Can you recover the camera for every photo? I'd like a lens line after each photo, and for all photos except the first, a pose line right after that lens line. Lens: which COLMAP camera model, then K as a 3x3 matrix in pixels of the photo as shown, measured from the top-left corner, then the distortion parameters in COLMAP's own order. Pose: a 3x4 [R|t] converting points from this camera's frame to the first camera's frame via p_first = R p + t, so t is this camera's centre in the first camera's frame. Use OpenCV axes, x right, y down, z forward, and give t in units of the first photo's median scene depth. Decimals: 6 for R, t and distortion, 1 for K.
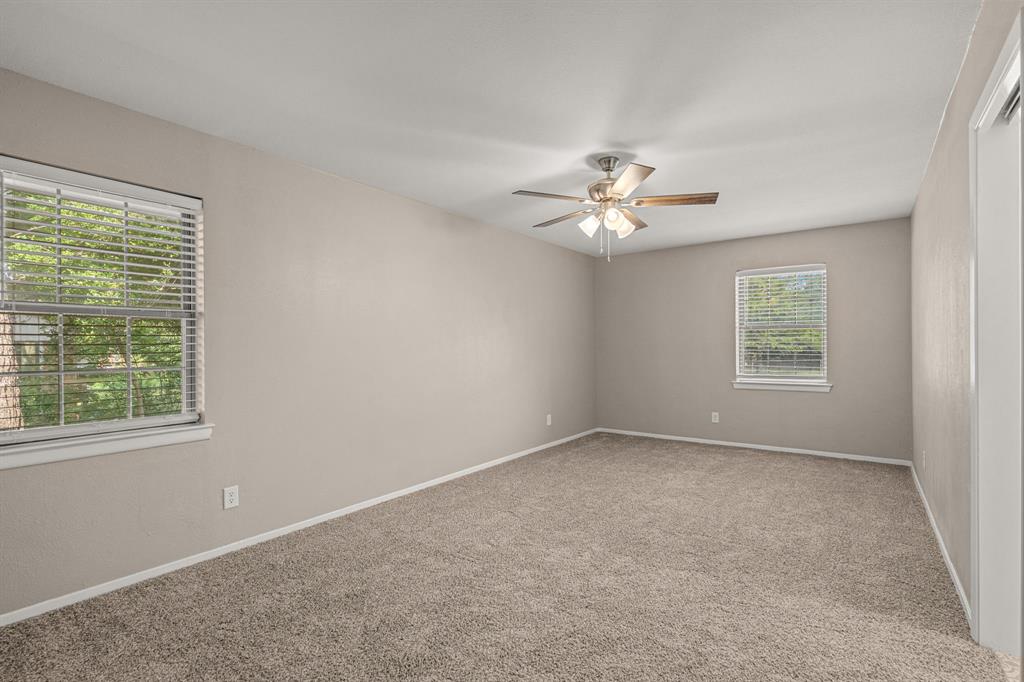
lens RADIAL K [[475.1, 0, 513.3], [0, 475.1, 338.9], [0, 0, 1]] dist [-0.003801, 0.001222]
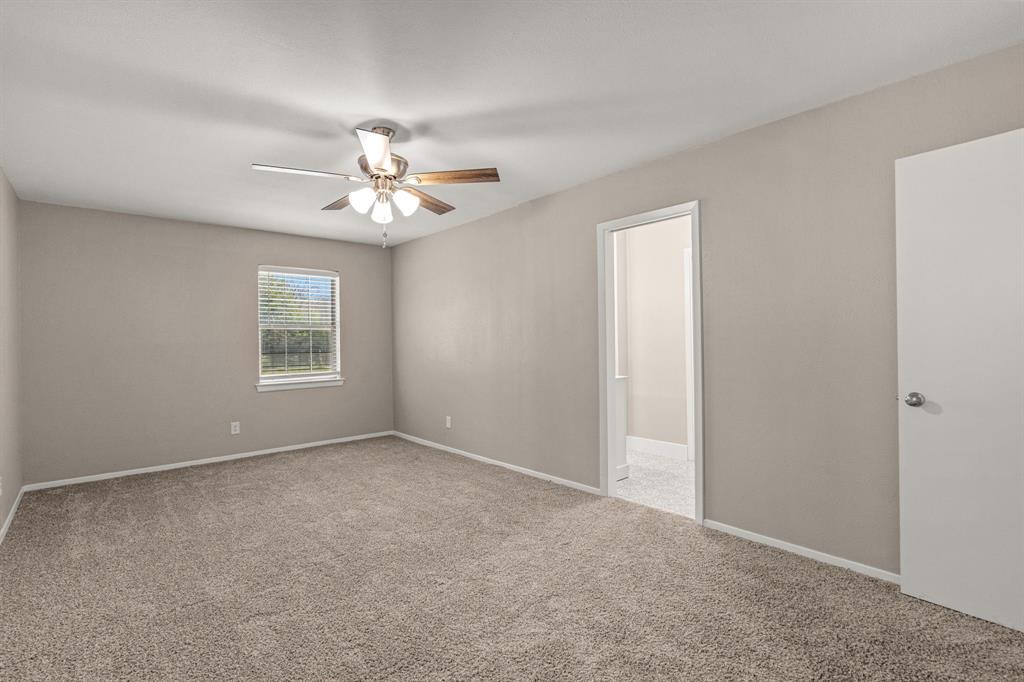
lens RADIAL K [[475.1, 0, 513.0], [0, 475.1, 339.2], [0, 0, 1]] dist [-0.003801, 0.001222]
pose [[0.196352, 0.003847, 0.980526, -0.380387], [-0.006428, 0.999976, -0.002636, 0.001565], [-0.980512, -0.005786, 0.196372, 0.379298]]
